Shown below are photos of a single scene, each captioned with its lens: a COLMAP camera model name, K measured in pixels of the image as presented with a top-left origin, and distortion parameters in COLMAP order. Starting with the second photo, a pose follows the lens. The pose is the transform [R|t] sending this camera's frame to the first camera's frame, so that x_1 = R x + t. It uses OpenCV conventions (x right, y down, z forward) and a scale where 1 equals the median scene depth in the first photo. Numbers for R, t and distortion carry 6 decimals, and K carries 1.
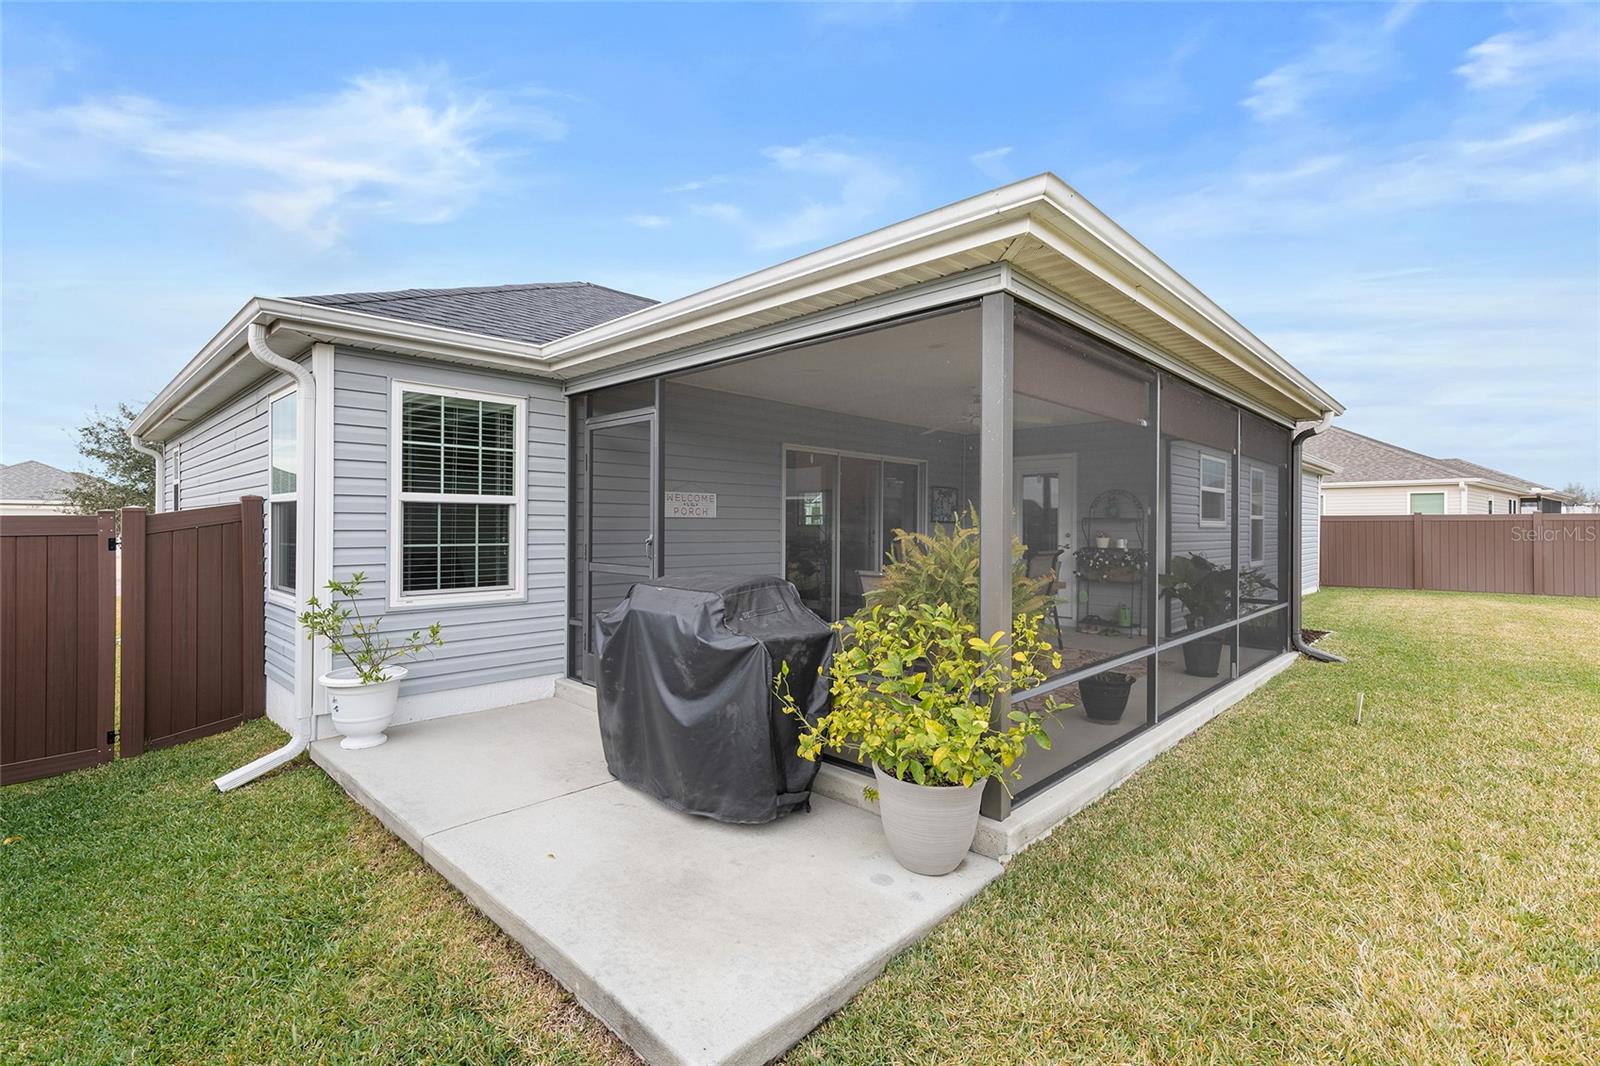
lens RADIAL K [[739.8, 0, 797.6], [0, 739.8, 523.1], [0, 0, 1]] dist [0.002788, 0.000198]
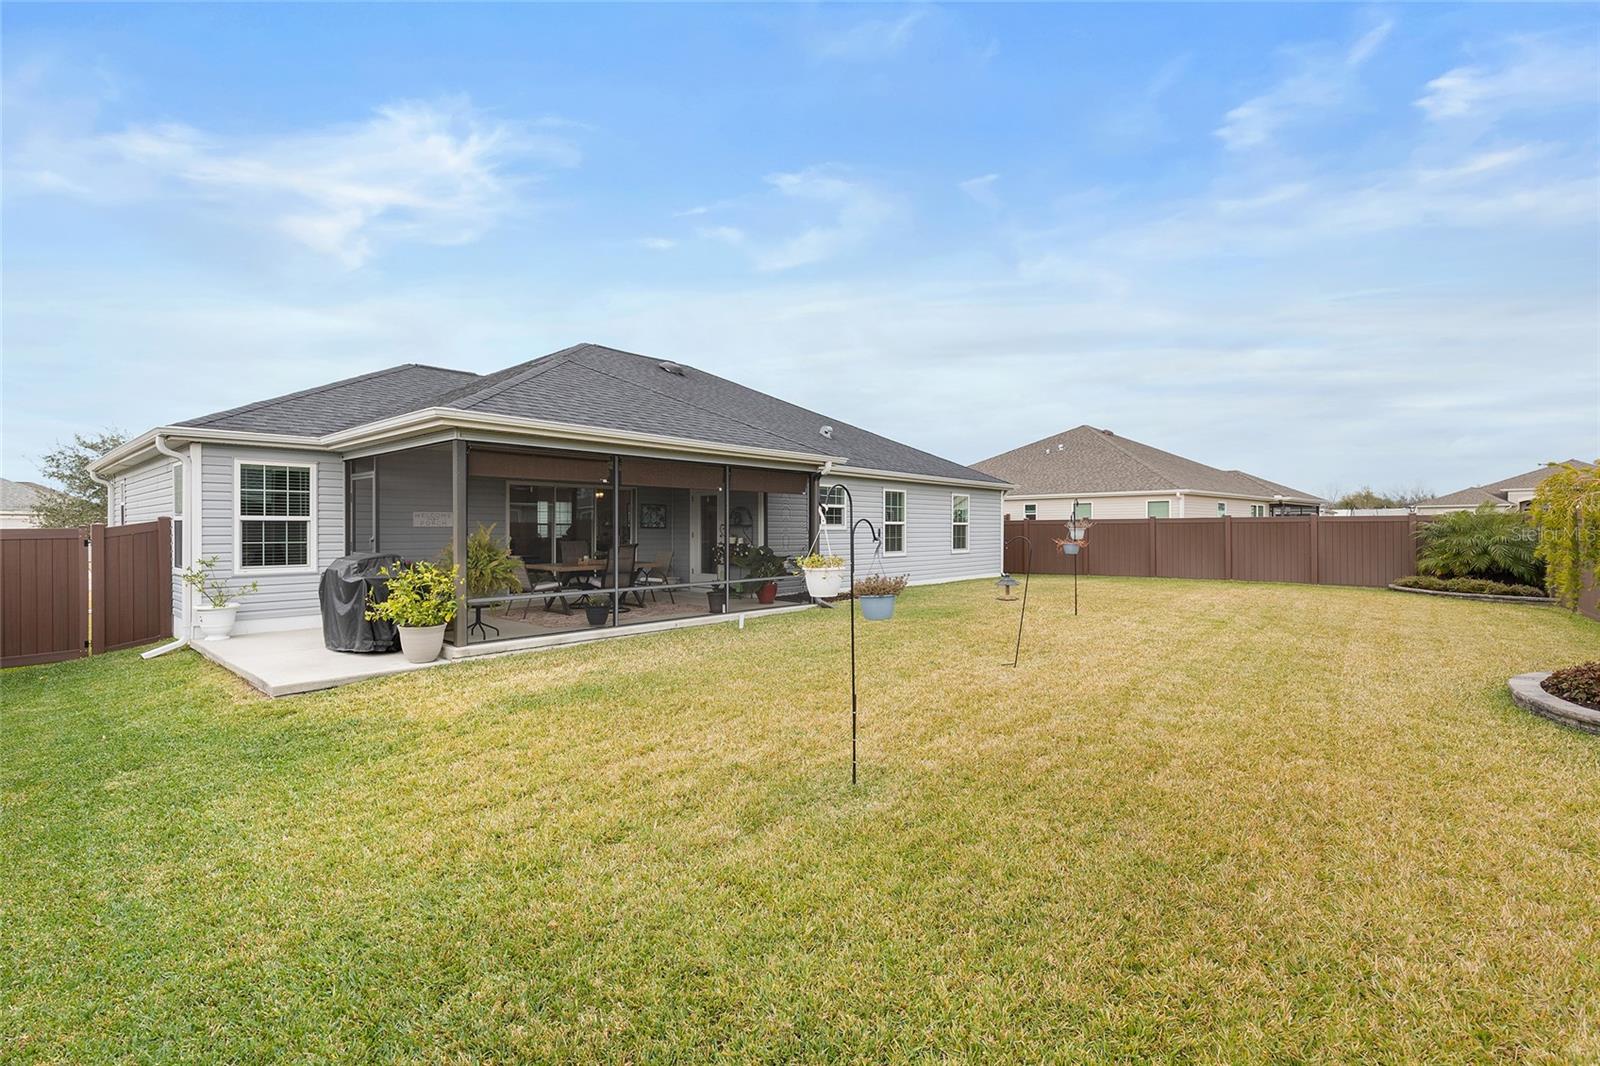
lens RADIAL K [[726.5, 0, 800.0], [0, 726.5, 533.0], [0, 0, 1]] dist [0.002453, 0.000207]
pose [[0.998851, -0.006697, 0.047446, 0.793840], [0.006304, 0.999945, 0.008437, -0.002237], [-0.047500, -0.008128, 0.998838, -0.925515]]
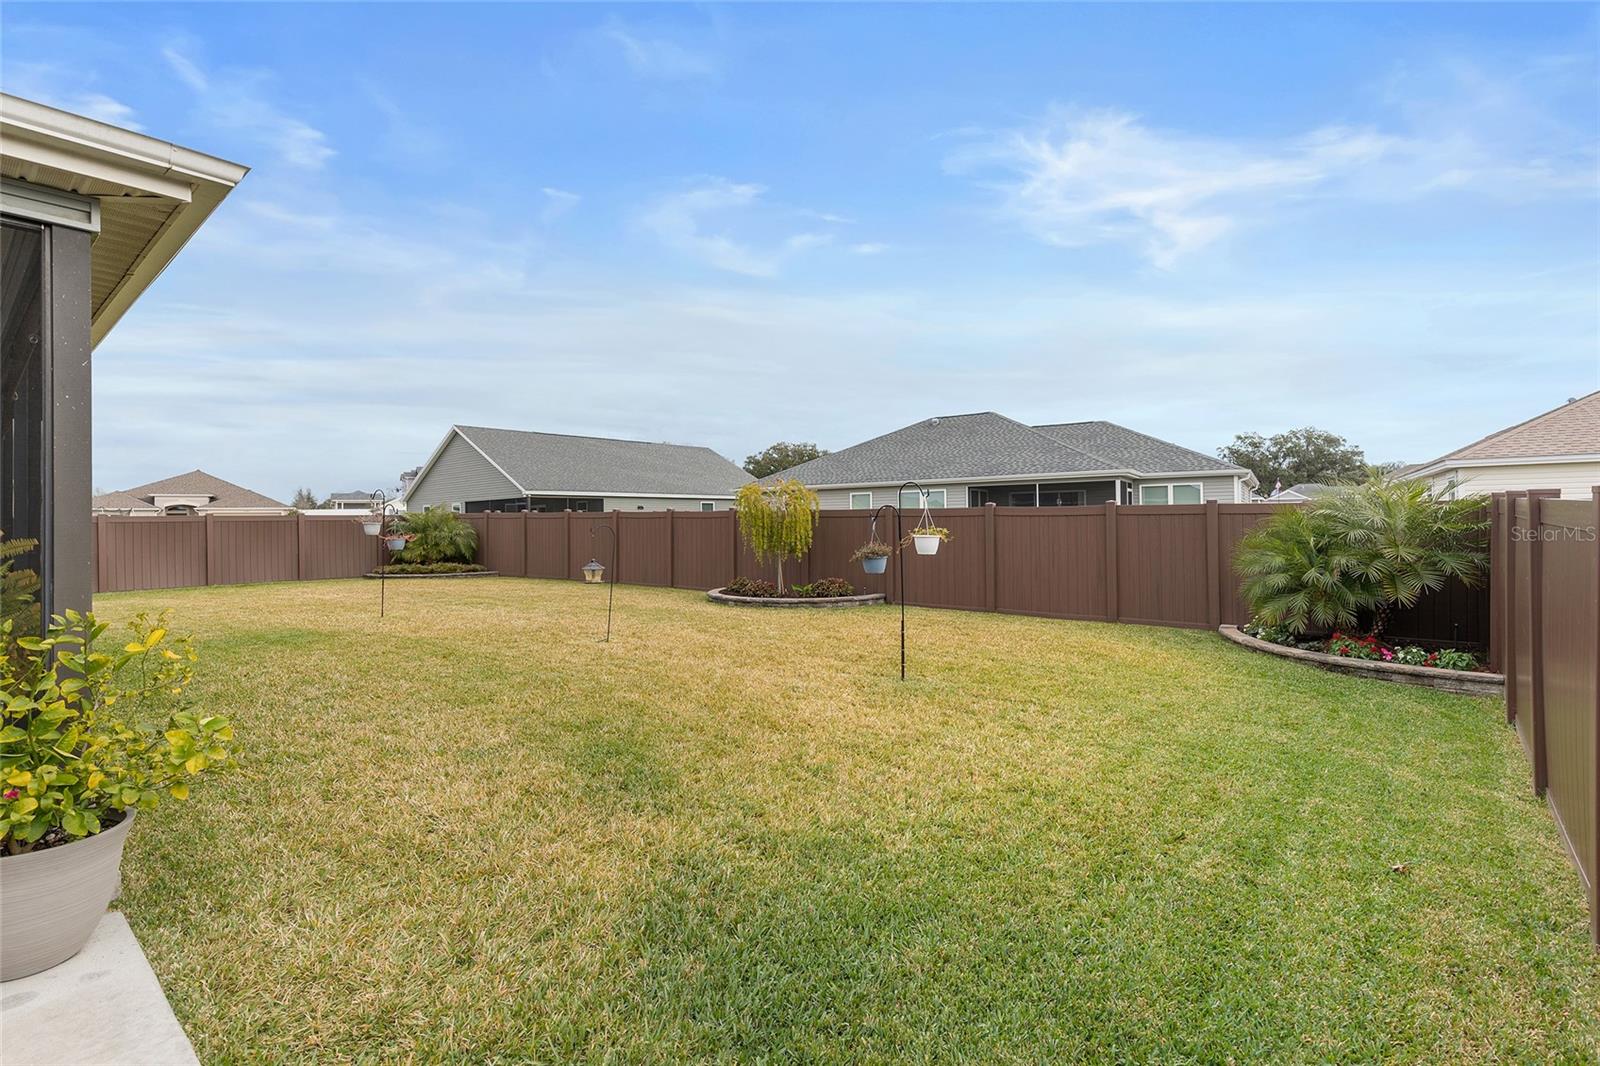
lens RADIAL K [[726.5, 0, 800.0], [0, 726.5, 533.0], [0, 0, 1]] dist [0.002453, 0.000207]
pose [[-0.075488, -0.014837, 0.997036, -0.436896], [0.007292, 0.999854, 0.015431, 0.012652], [-0.997120, 0.008435, -0.075369, 0.190703]]
